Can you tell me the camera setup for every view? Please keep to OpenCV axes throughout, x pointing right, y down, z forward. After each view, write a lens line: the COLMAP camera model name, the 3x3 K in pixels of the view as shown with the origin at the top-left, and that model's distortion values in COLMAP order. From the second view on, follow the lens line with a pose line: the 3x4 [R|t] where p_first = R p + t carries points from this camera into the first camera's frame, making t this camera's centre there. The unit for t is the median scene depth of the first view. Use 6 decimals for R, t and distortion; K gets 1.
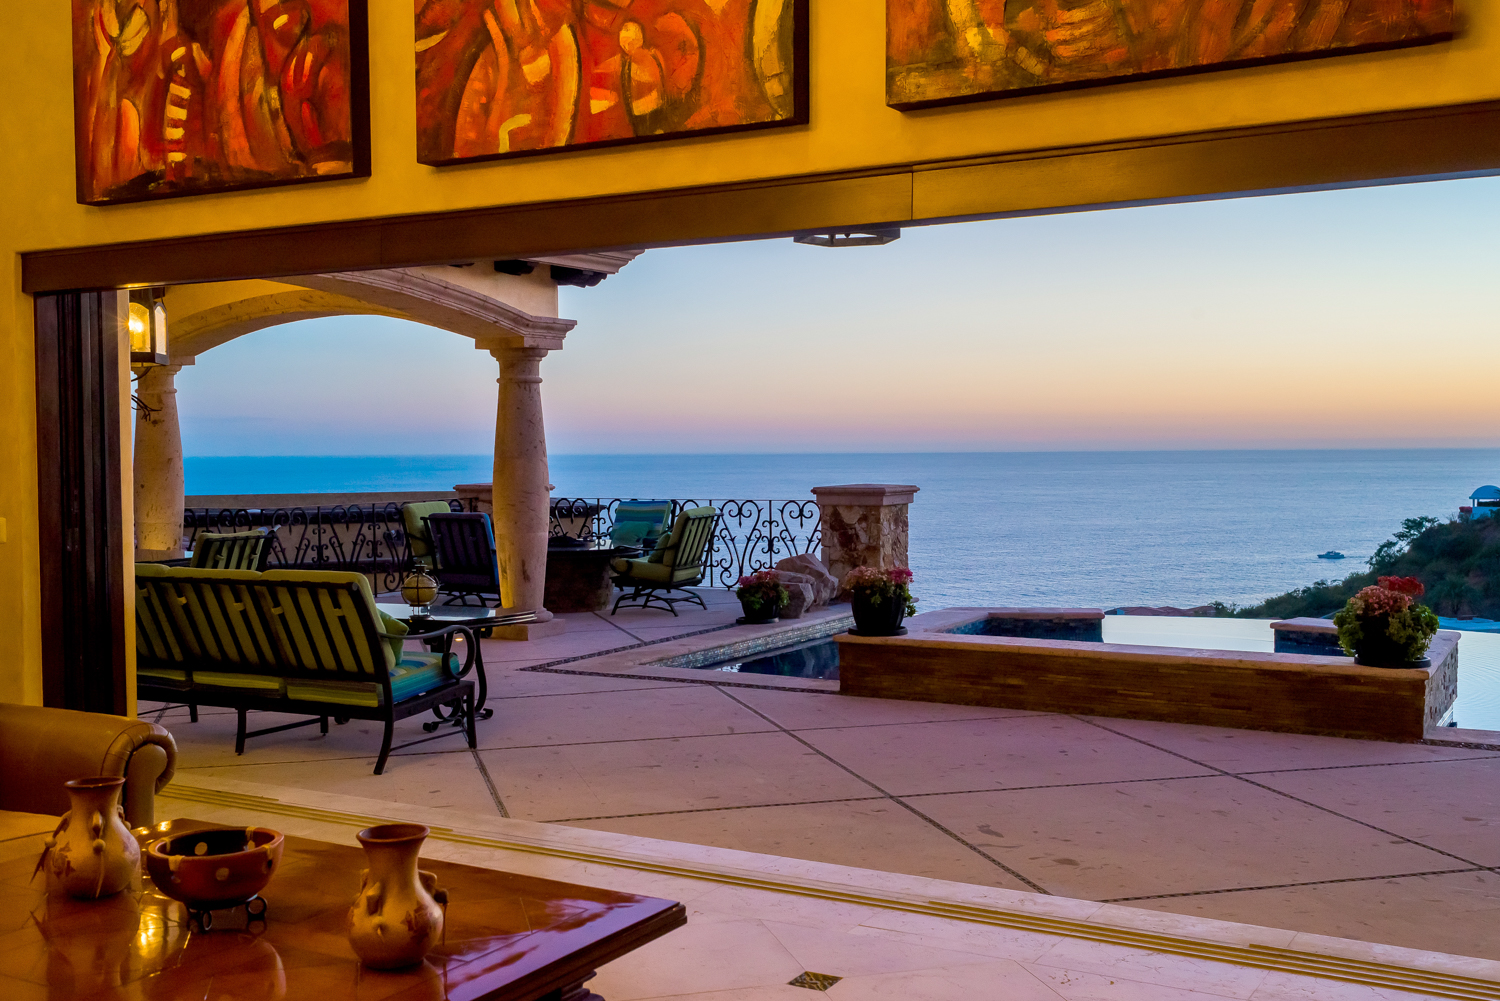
lens RADIAL K [[1569.6, 0, 750.0], [0, 1569.6, 500.5], [0, 0, 1]] dist [0.048400, -0.016548]
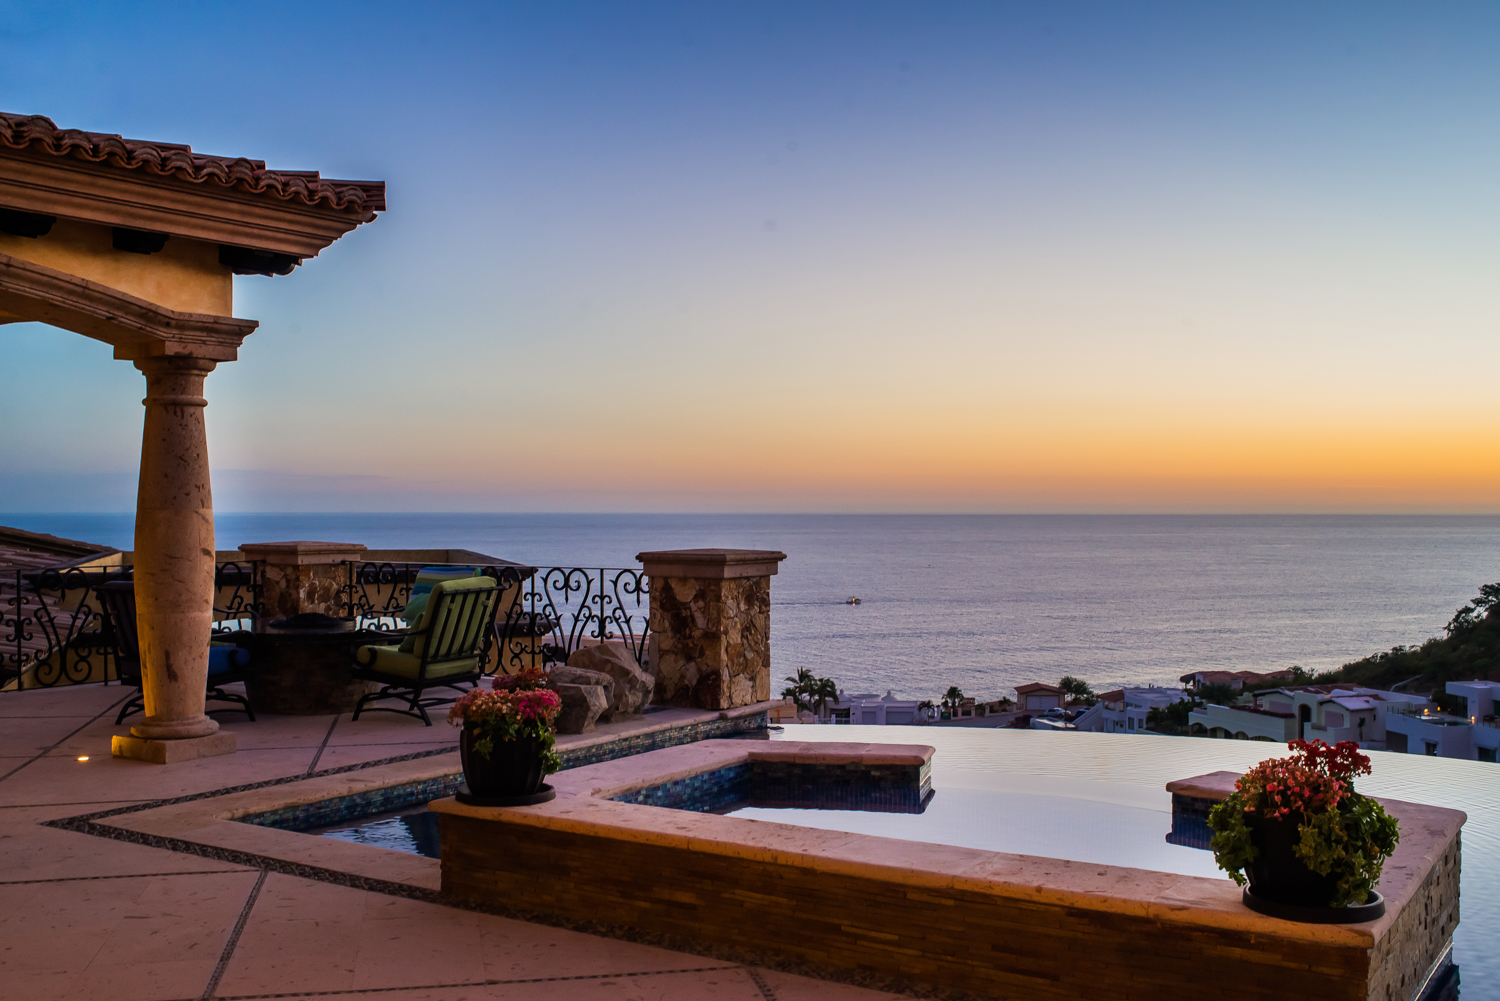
lens RADIAL K [[1555.7, 0, 750.0], [0, 1555.7, 500.5], [0, 0, 1]] dist [-0.108131, 0.197343]
pose [[0.998471, 0.007700, -0.054747, 0.155510], [-0.009784, 0.999234, -0.037895, -0.006618], [0.054413, 0.038372, 0.997781, 0.300538]]
